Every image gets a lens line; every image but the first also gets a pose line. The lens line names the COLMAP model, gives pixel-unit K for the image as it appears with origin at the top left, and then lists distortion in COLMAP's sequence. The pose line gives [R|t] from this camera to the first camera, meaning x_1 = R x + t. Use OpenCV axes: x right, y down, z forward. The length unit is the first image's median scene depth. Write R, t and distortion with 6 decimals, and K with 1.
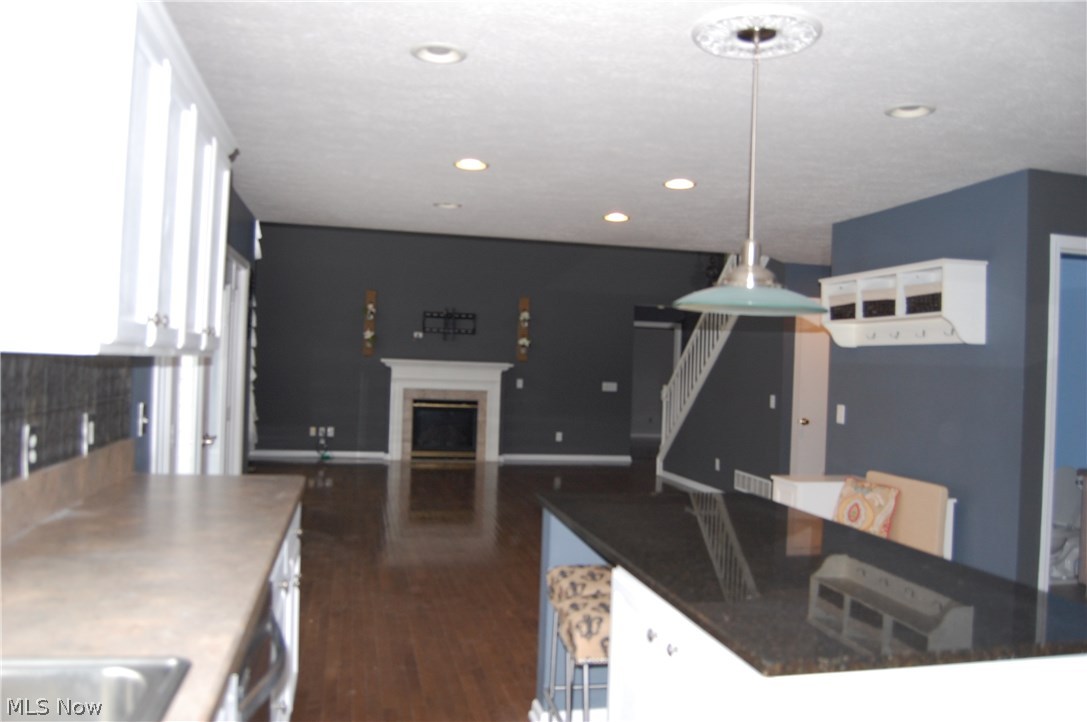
lens RADIAL K [[860.0, 0, 543.5], [0, 860.0, 361.0], [0, 0, 1]] dist [-0.092388, 0.032847]
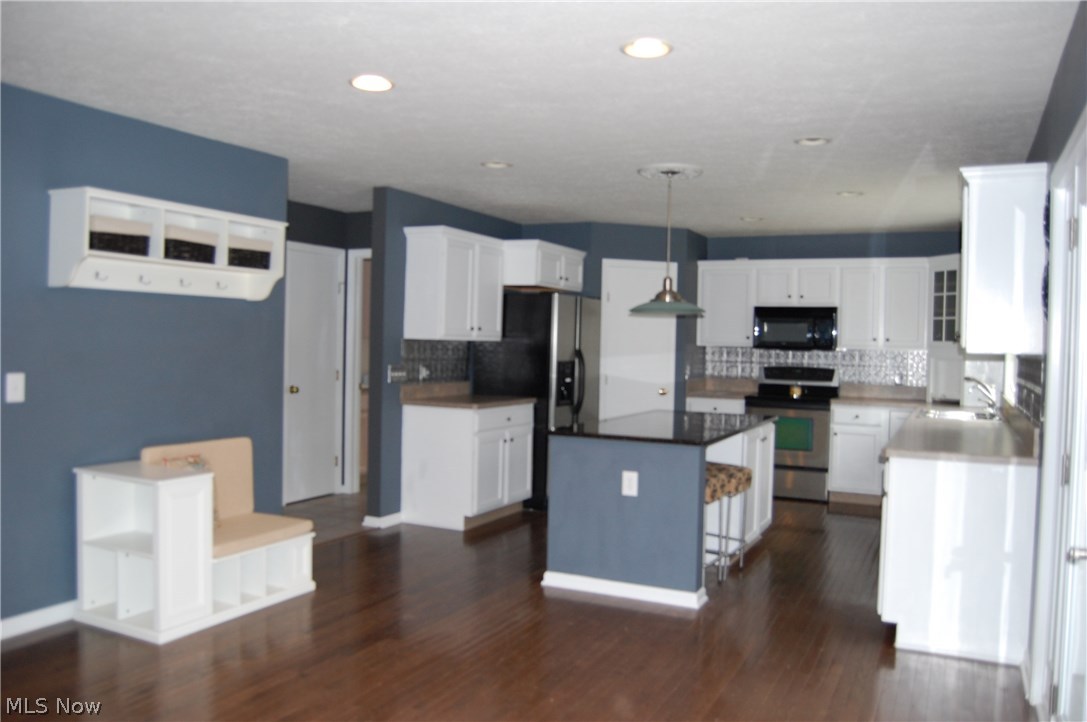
lens RADIAL K [[860.0, 0, 543.5], [0, 860.0, 361.0], [0, 0, 1]] dist [-0.092388, 0.032847]
pose [[-0.782110, -0.067269, 0.619499, -0.411569], [-0.054764, 0.997730, 0.039201, -0.005368], [-0.620729, -0.003267, -0.784018, 1.445921]]
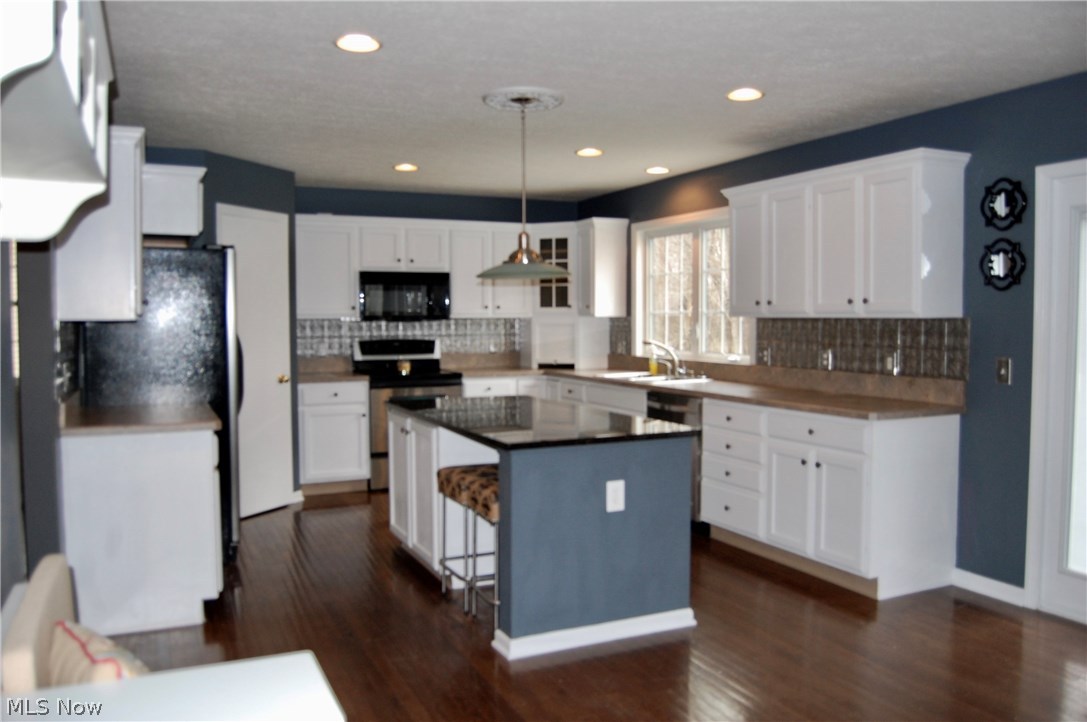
lens RADIAL K [[860.0, 0, 543.5], [0, 860.0, 361.0], [0, 0, 1]] dist [-0.092388, 0.032847]
pose [[-0.976235, -0.020914, -0.215703, 0.284292], [-0.029500, 0.998892, 0.036664, 0.018581], [0.214697, 0.042156, -0.975770, 1.353667]]
